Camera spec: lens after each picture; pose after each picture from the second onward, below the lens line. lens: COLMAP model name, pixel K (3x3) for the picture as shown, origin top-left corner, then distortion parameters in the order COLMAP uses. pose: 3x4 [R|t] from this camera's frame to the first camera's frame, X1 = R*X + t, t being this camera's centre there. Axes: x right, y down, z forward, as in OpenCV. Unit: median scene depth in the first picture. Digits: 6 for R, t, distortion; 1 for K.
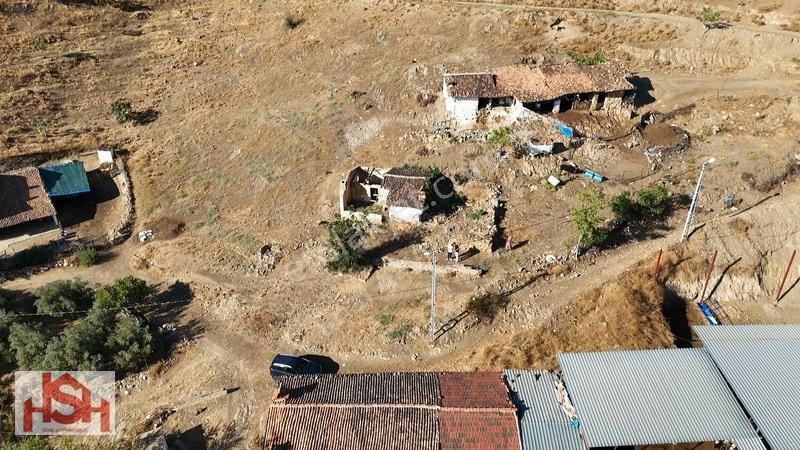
lens RADIAL K [[606.1, 0, 400.0], [0, 606.1, 225.0], [0, 0, 1]] dist [0.082799, -0.097544]
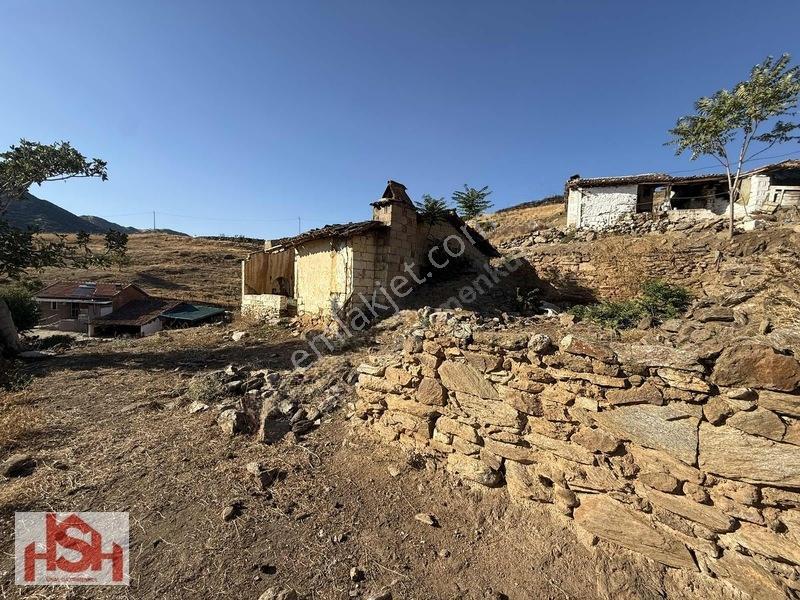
lens RADIAL K [[321.3, 0, 400.0], [0, 321.3, 300.0], [0, 0, 1]] dist [-0.000216, -0.000059]
pose [[0.865797, 0.070038, -0.495470, 0.105480], [-0.296738, 0.869133, -0.395669, 0.033789], [0.402918, 0.489594, 0.773276, 0.823562]]
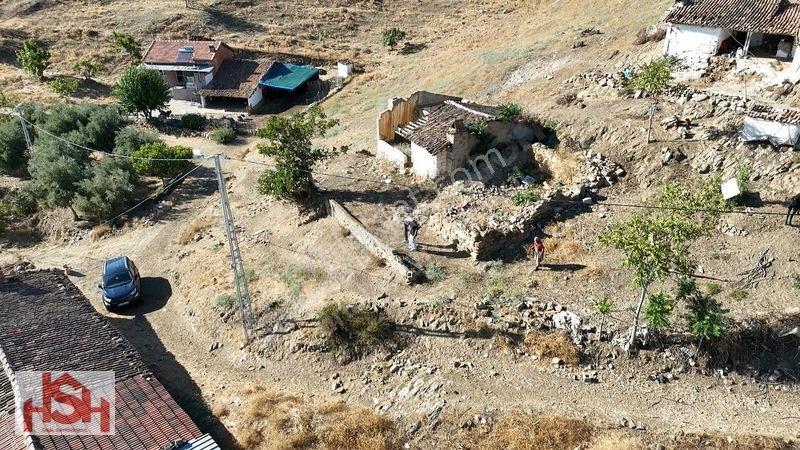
lens RADIAL K [[606.1, 0, 400.0], [0, 606.1, 225.0], [0, 0, 1]] dist [0.082799, -0.097544]
pose [[0.684282, 0.328269, -0.651150, 0.364603], [-0.366538, 0.926780, 0.082036, 0.000739], [0.630403, 0.182535, 0.754502, 0.501189]]
